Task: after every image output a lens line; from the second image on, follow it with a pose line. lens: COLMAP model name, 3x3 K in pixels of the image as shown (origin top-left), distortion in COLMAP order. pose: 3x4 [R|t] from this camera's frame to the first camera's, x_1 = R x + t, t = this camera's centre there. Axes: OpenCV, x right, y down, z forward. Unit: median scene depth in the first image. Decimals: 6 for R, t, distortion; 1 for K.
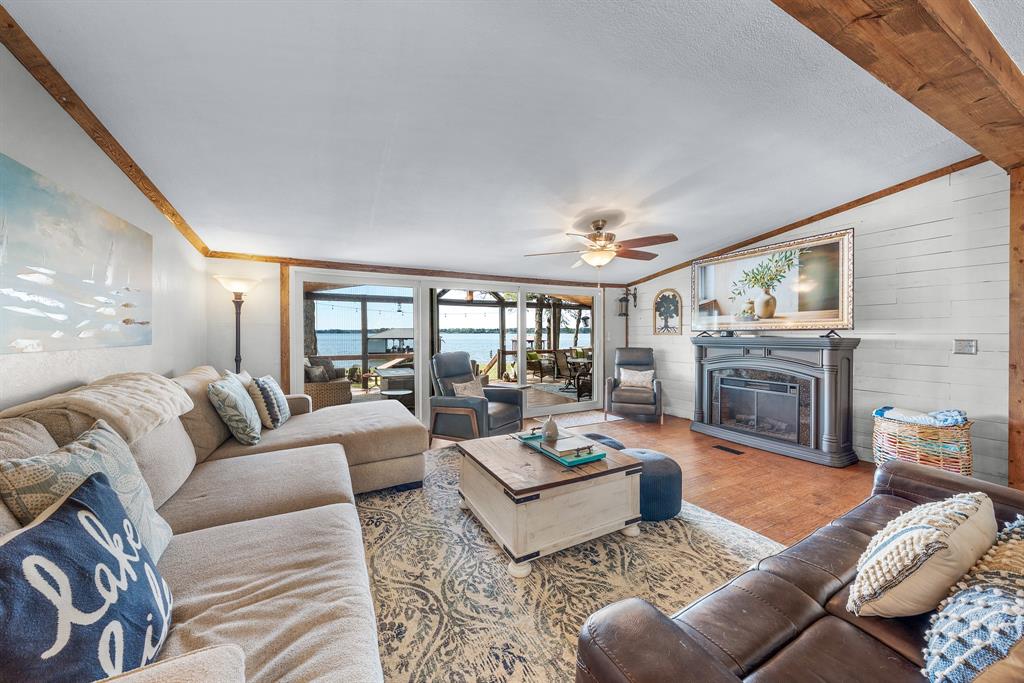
lens RADIAL K [[349.3, 0, 512.1], [0, 349.3, 338.0], [0, 0, 1]] dist [0.001399, 0.000289]
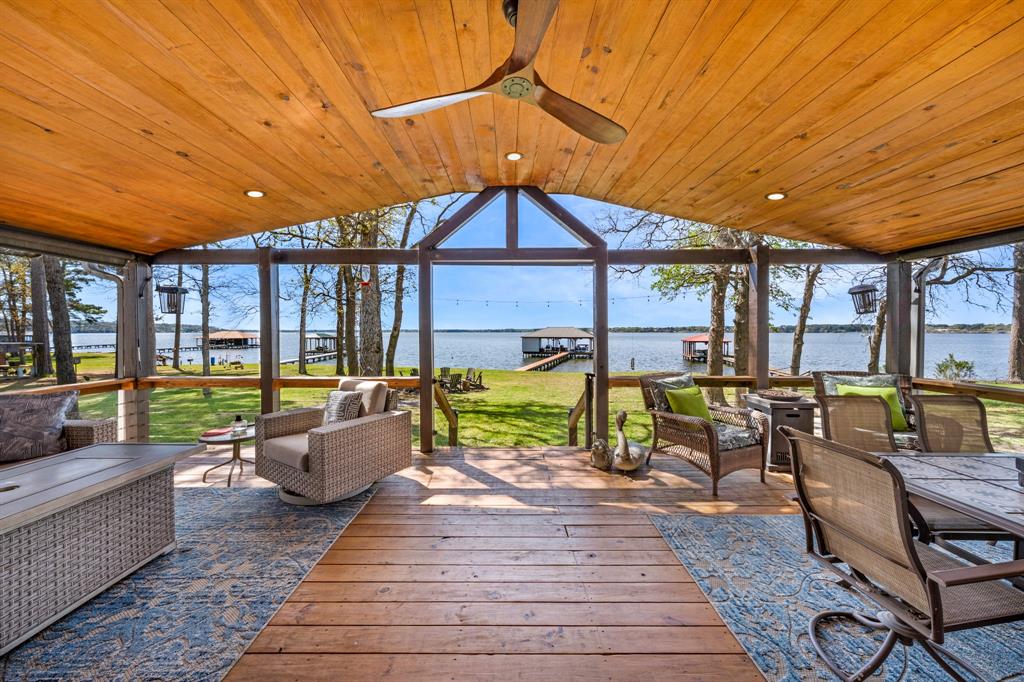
lens RADIAL K [[349.3, 0, 512.9], [0, 349.3, 340.8], [0, 0, 1]] dist [0.001399, 0.000289]
pose [[0.895802, 0.014608, -0.444212, 0.028995], [-0.009769, 0.999865, 0.013181, -0.004163], [0.444345, -0.007468, 0.895825, 0.315042]]
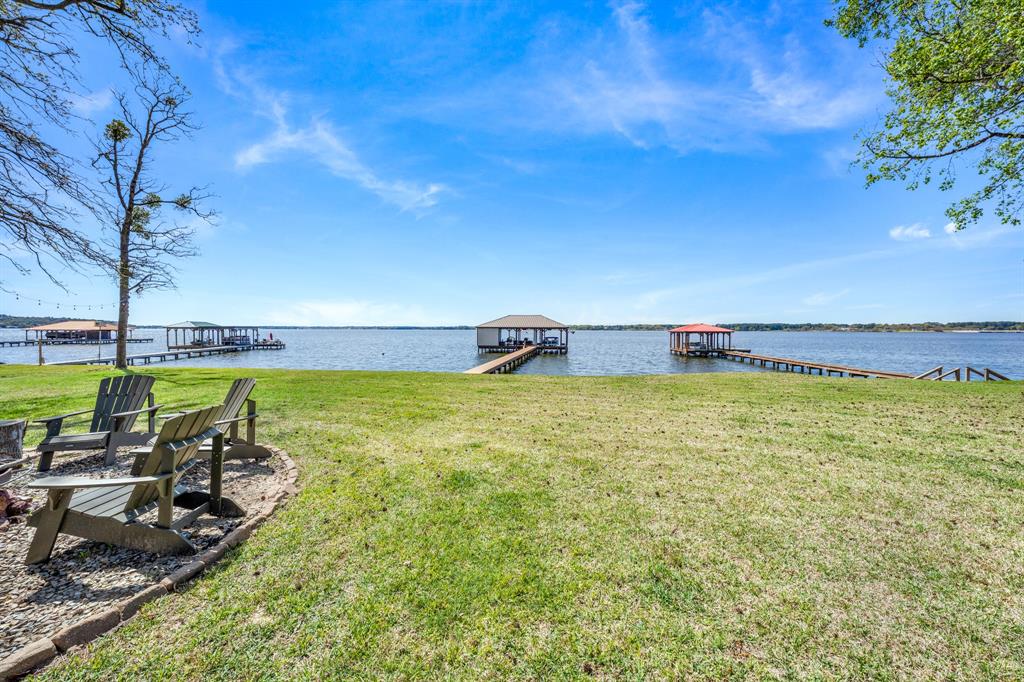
lens RADIAL K [[349.3, 0, 510.2], [0, 349.3, 336.0], [0, 0, 1]] dist [0.001399, 0.000289]
pose [[0.943879, 0.012569, -0.330053, -0.311939], [-0.011583, 0.999921, 0.004953, 0.059700], [0.330089, -0.000851, 0.943949, 1.043931]]
